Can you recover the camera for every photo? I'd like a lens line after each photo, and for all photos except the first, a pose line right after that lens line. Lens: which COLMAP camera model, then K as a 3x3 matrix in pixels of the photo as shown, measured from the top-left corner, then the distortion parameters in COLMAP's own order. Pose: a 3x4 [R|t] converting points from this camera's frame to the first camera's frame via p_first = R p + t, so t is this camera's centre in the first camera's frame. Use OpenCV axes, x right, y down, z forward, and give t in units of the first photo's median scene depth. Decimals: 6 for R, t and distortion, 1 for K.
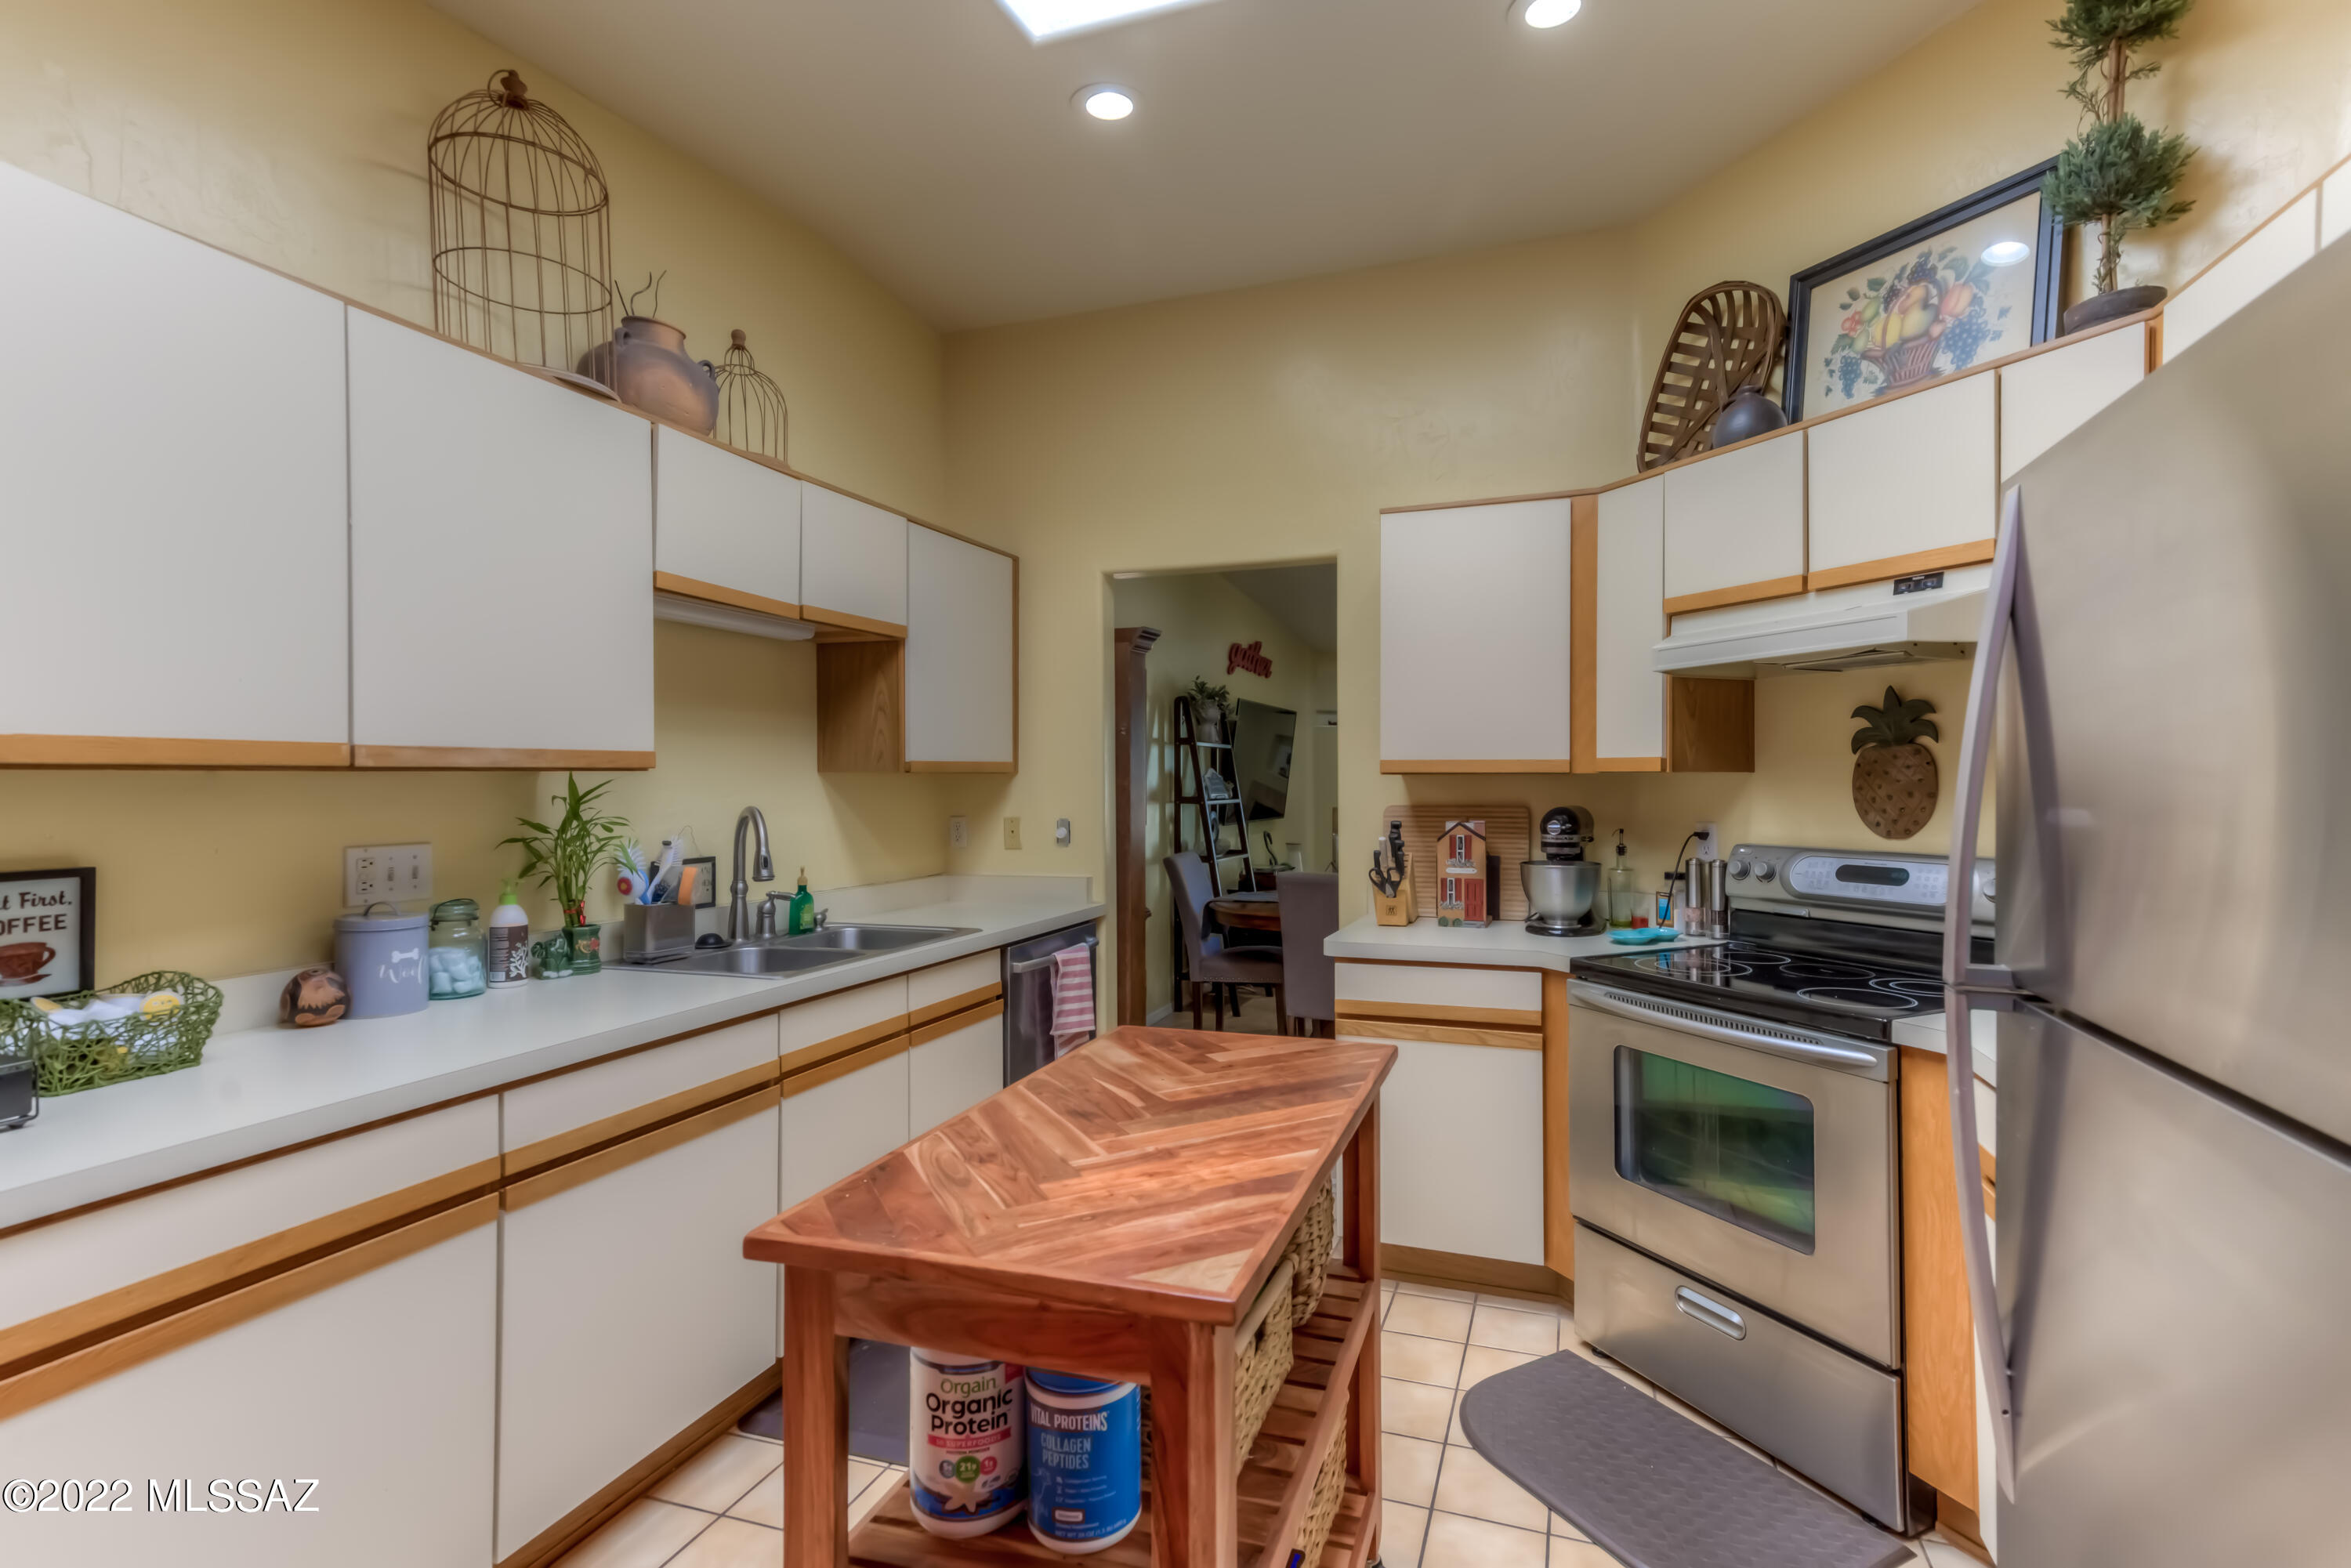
lens RADIAL K [[1121.8, 0, 1230.6], [0, 1121.8, 784.9], [0, 0, 1]] dist [0.022475, -0.000160]
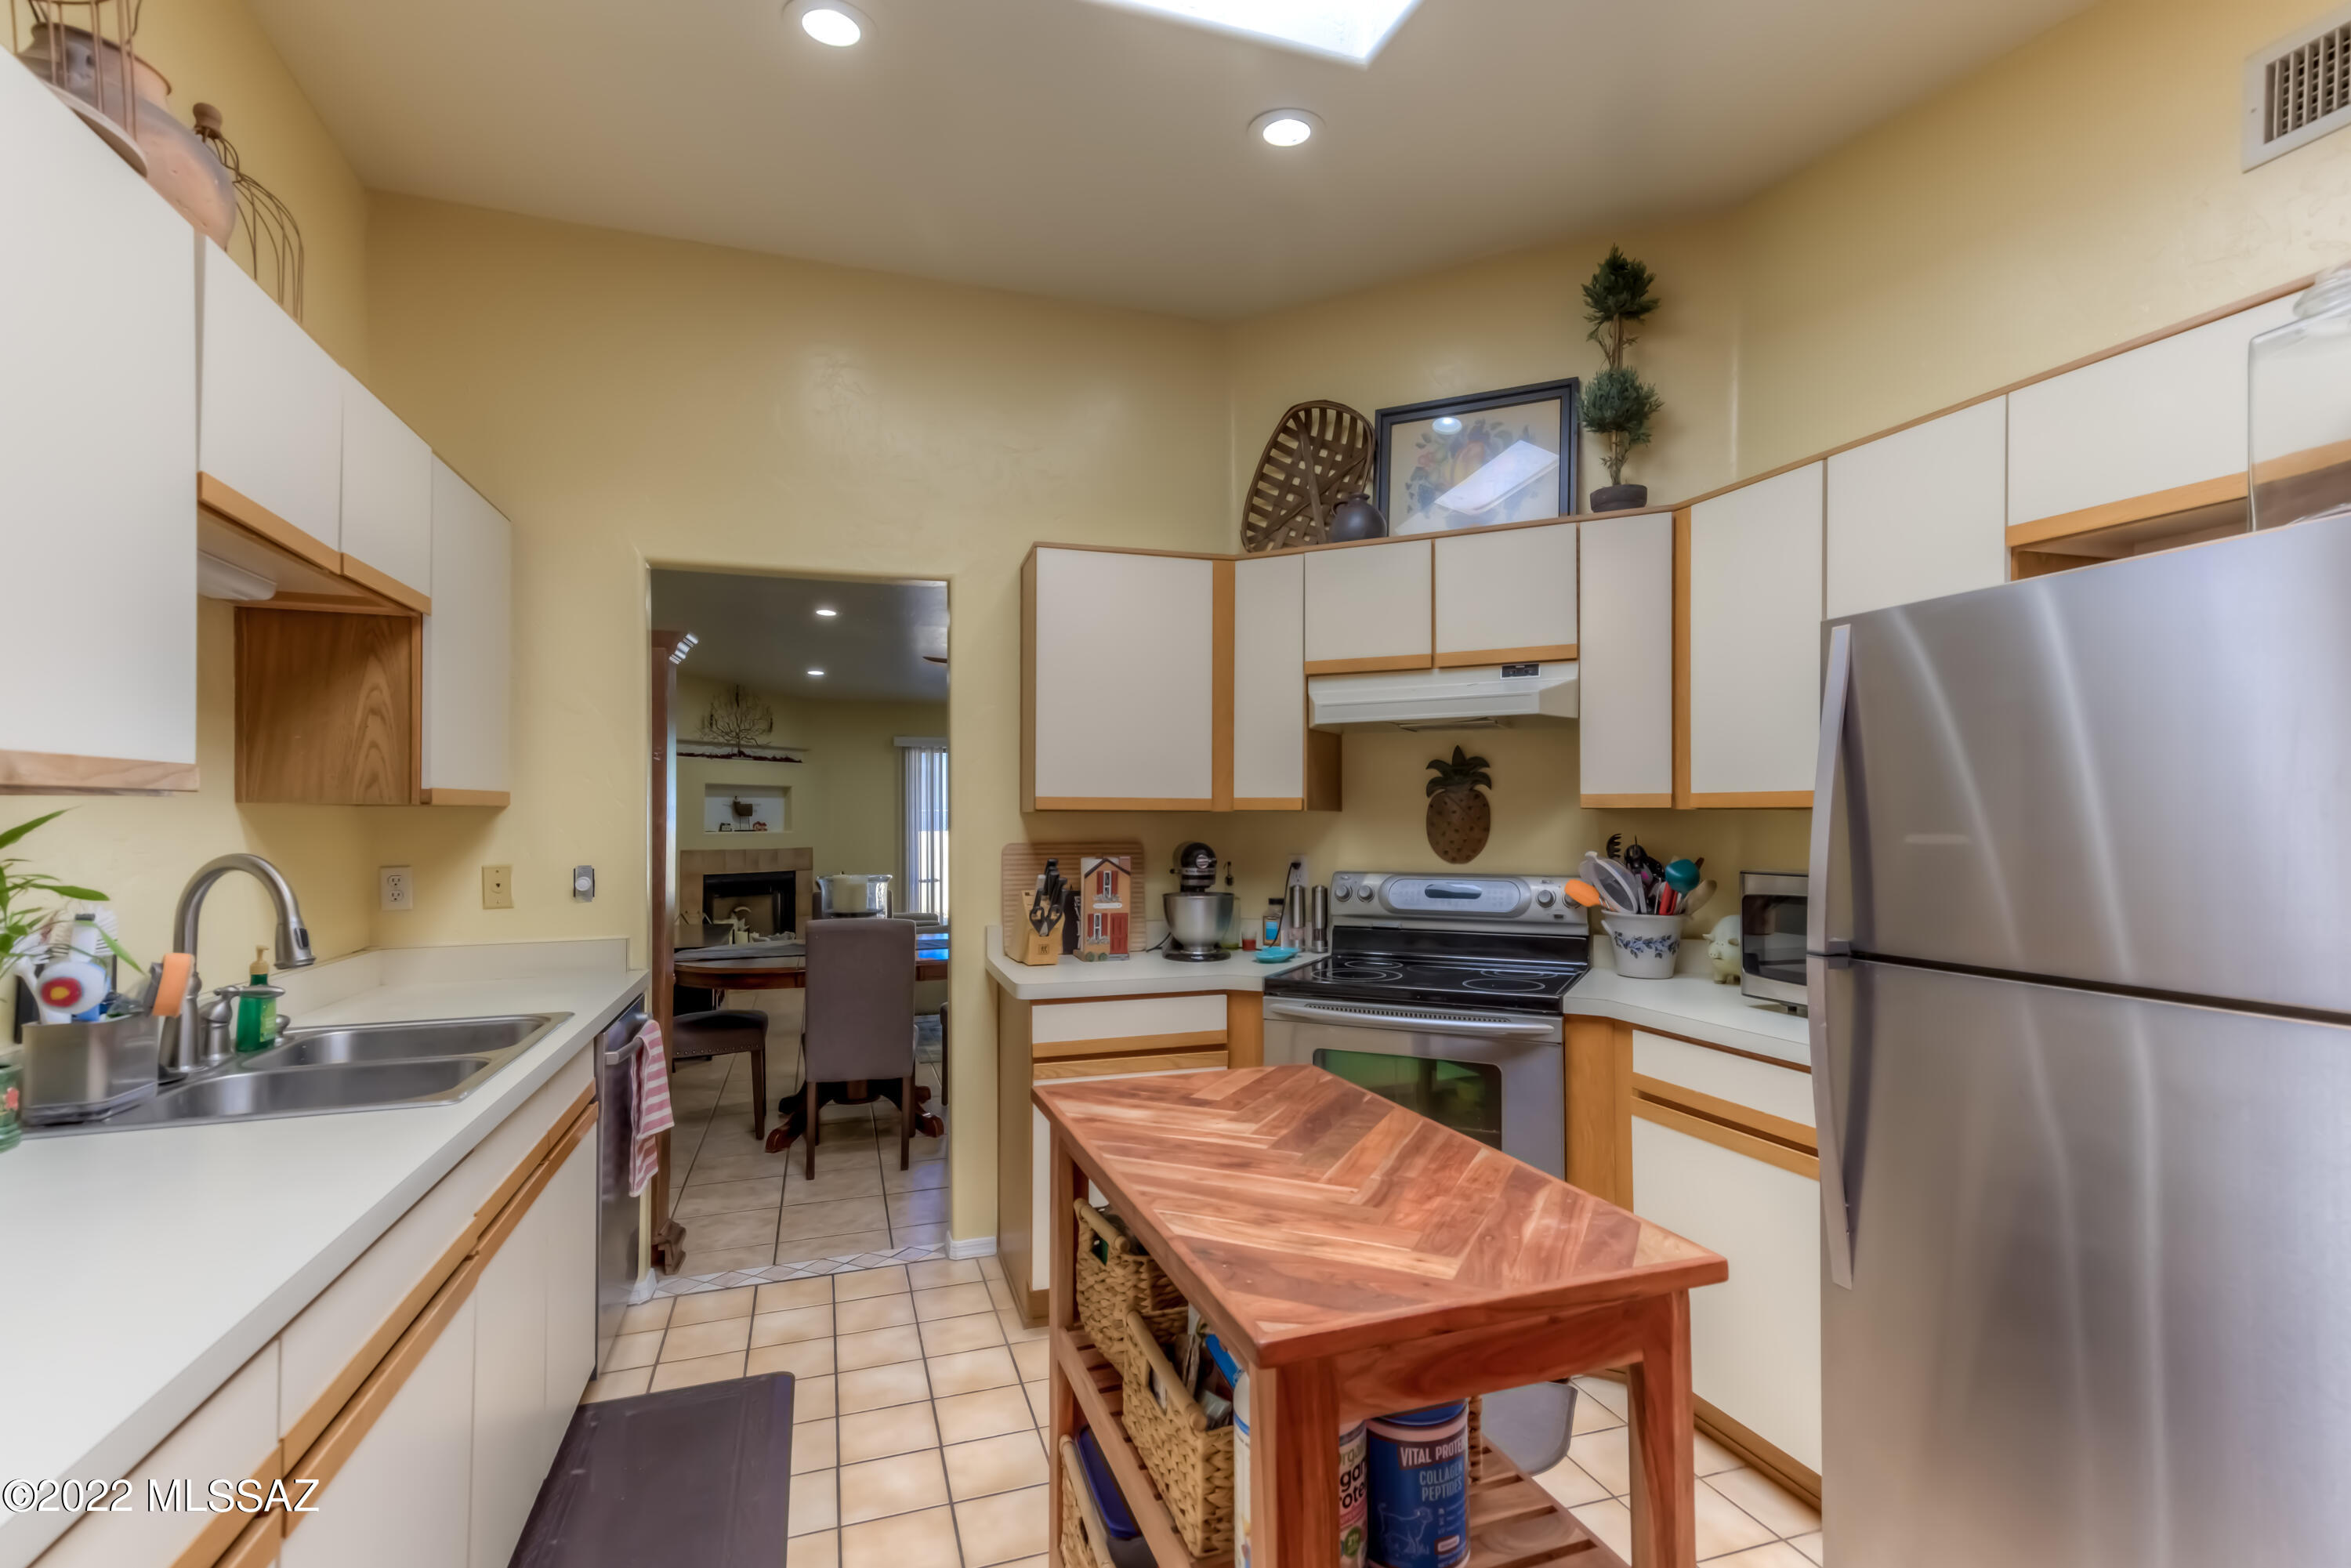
lens RADIAL K [[1121.8, 0, 1255.3], [0, 1121.8, 810.7], [0, 0, 1]] dist [0.022475, -0.000160]
pose [[0.781796, 0.007570, 0.623489, -0.369509], [0.000730, 0.999915, -0.013056, 0.003415], [-0.623534, 0.010662, 0.781723, 0.128018]]
